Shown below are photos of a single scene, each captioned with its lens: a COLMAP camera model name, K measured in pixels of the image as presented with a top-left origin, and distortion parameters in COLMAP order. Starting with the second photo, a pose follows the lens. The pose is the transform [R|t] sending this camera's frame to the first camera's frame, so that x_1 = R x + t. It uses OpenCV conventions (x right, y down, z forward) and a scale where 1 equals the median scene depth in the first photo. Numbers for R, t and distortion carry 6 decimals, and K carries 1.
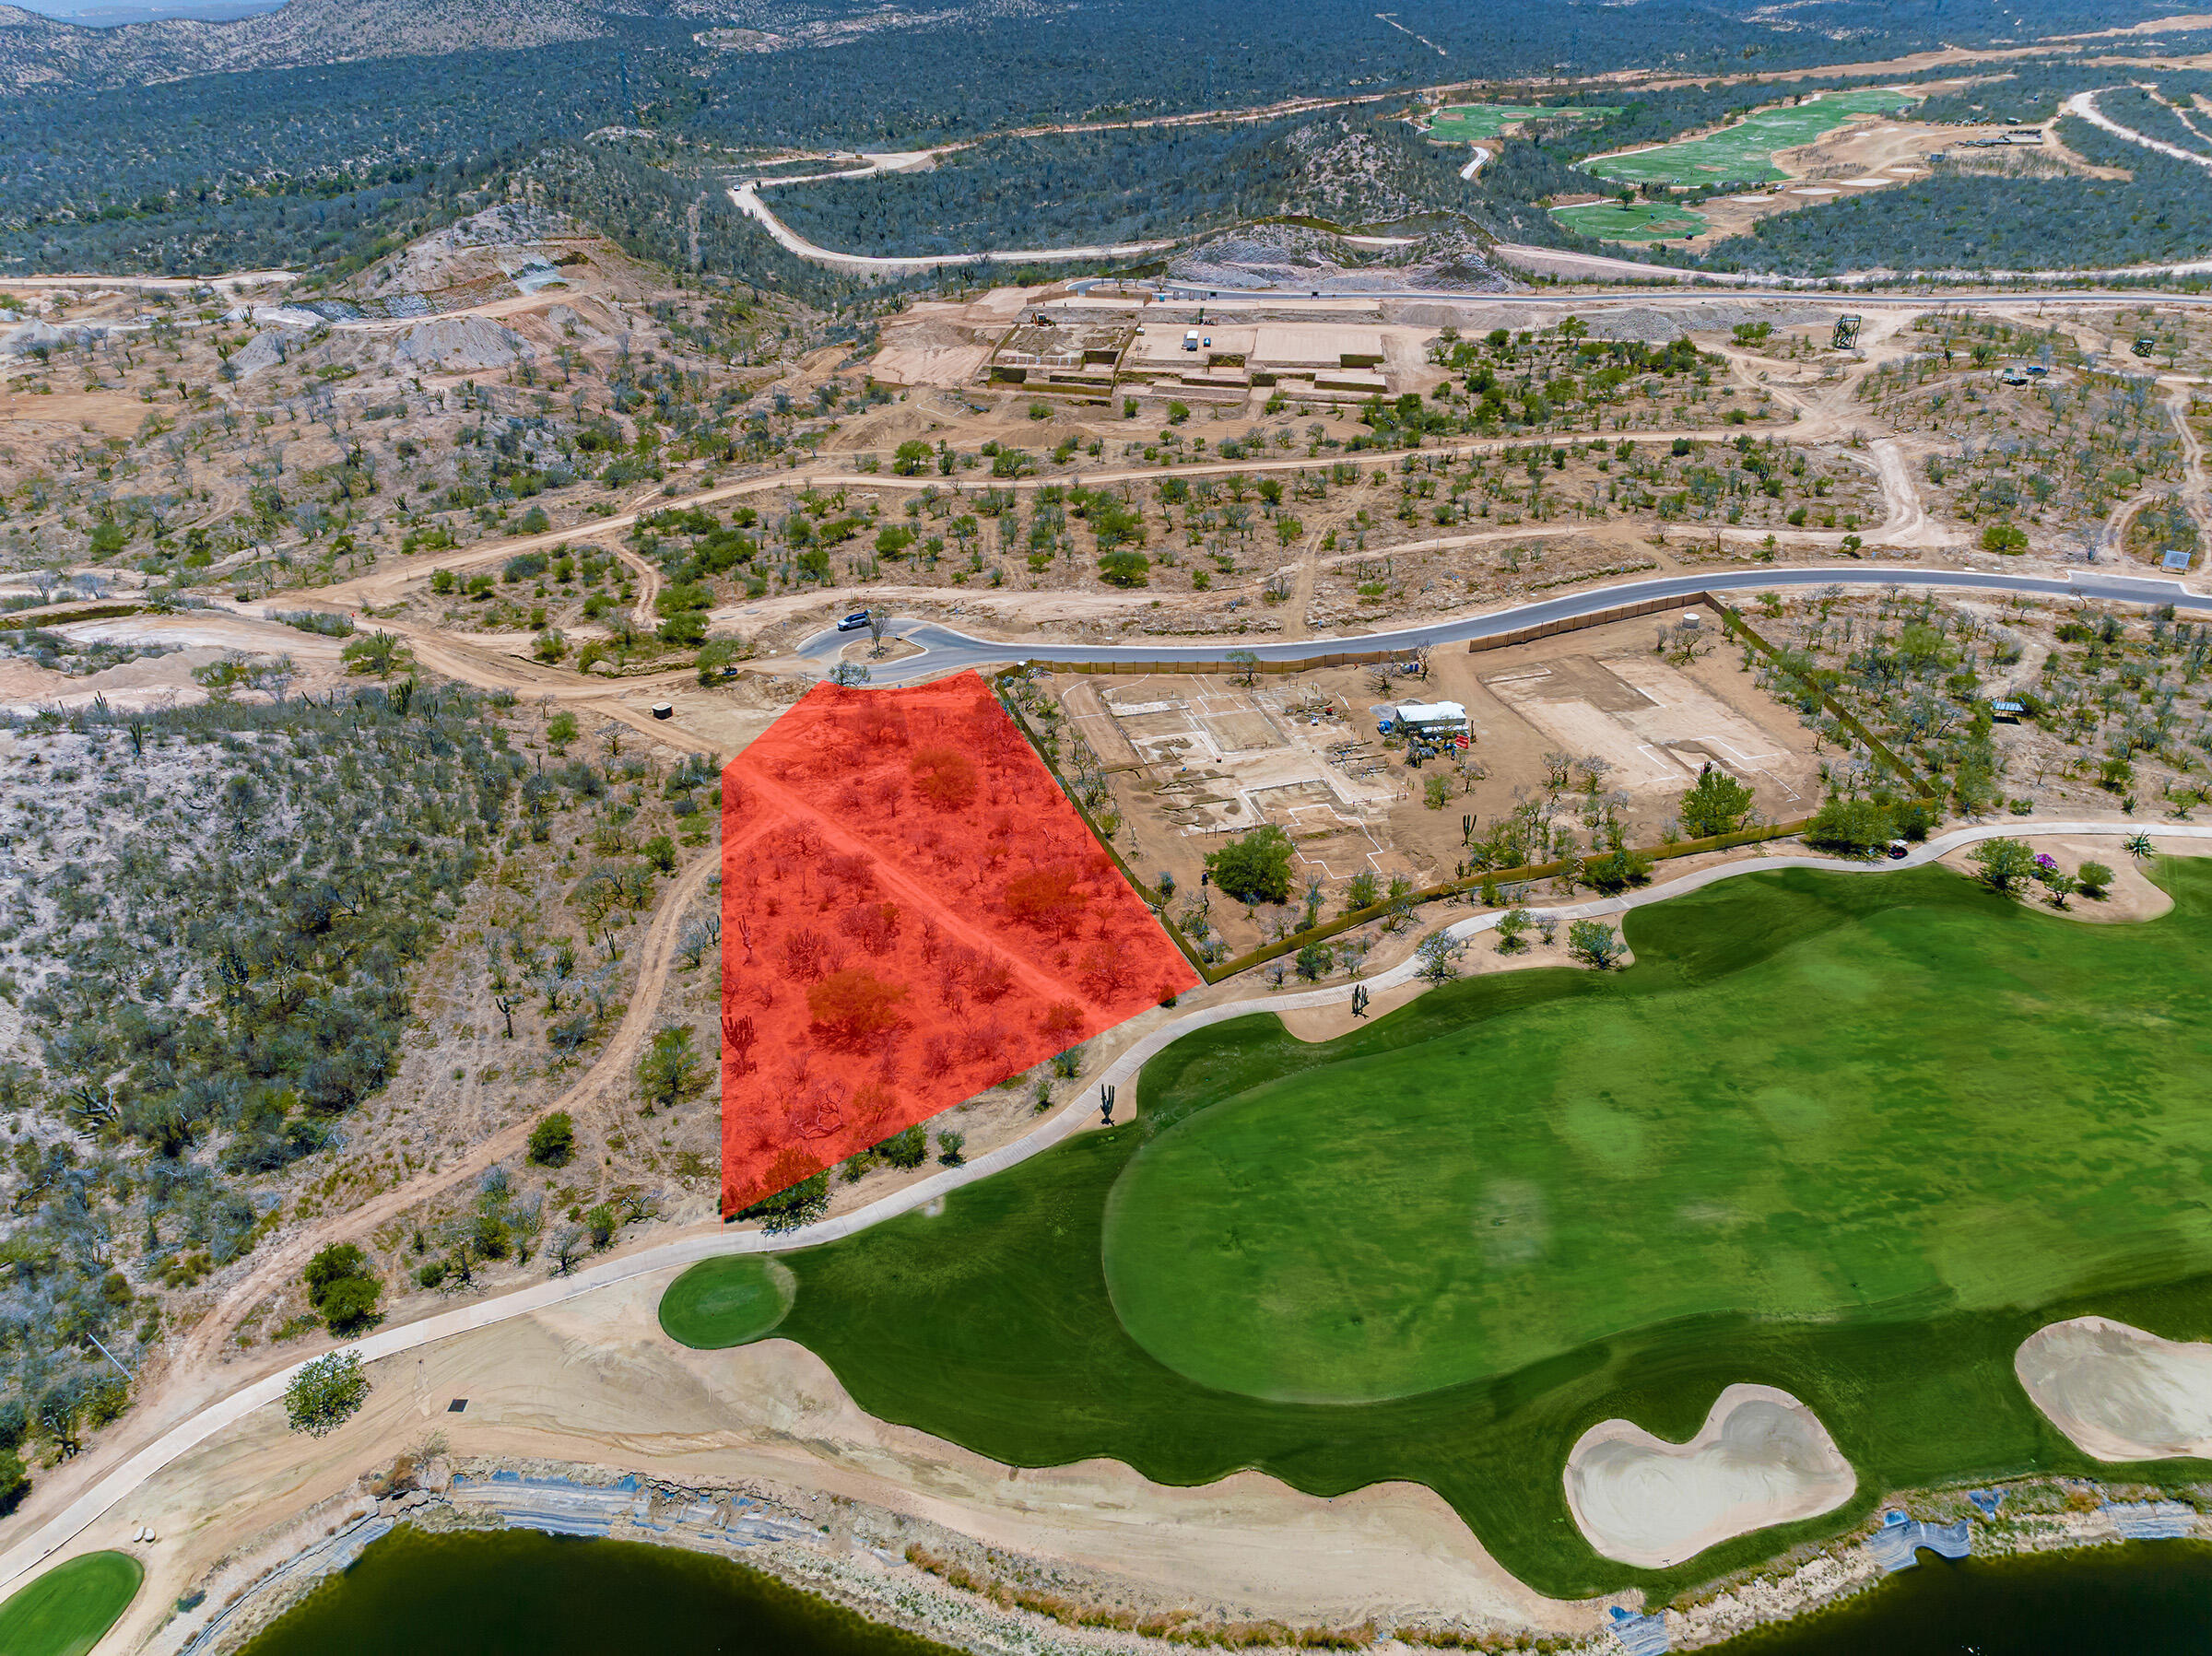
lens RADIAL K [[1530.2, 0, 1122.0], [0, 1530.2, 819.2], [0, 0, 1]] dist [0.025612, -0.043064]
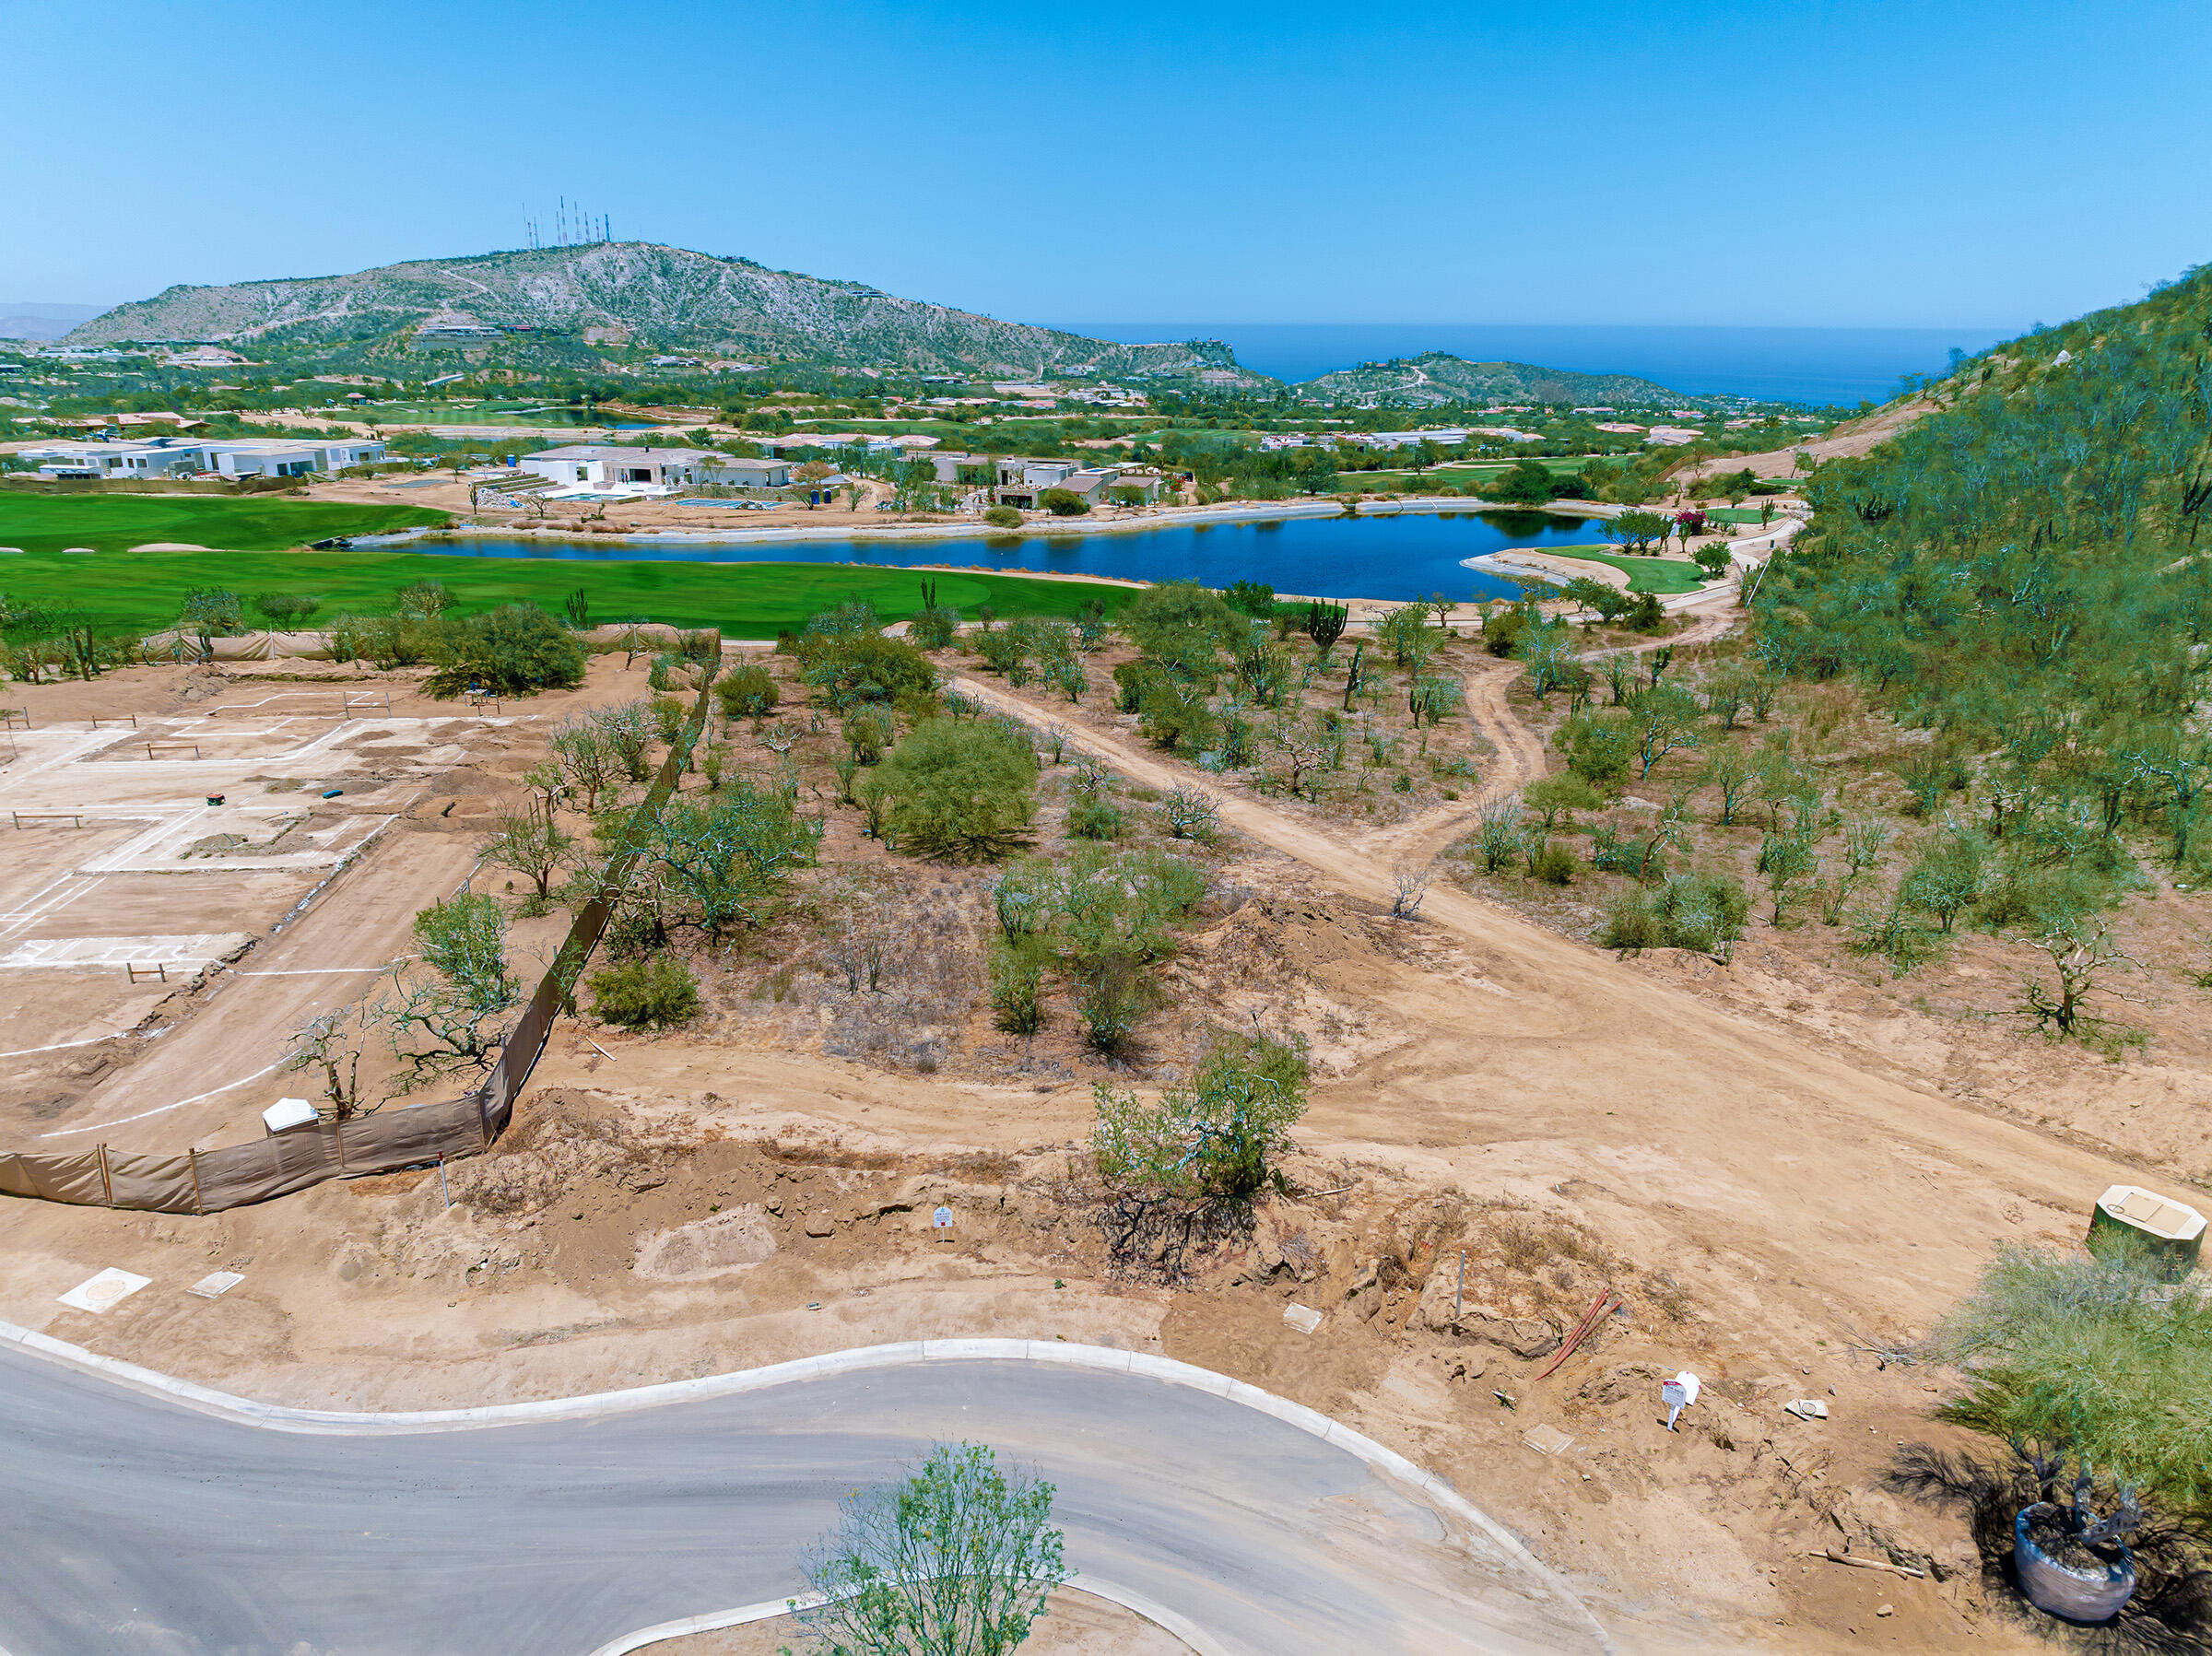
lens RADIAL K [[1530.2, 0, 1118.2], [0, 1530.2, 826.1], [0, 0, 1]] dist [0.025612, -0.043064]
pose [[-0.980657, -0.064987, 0.184631, -0.236728], [0.090081, 0.687598, 0.720482, -0.303243], [-0.173774, 0.723177, -0.668444, 1.300122]]
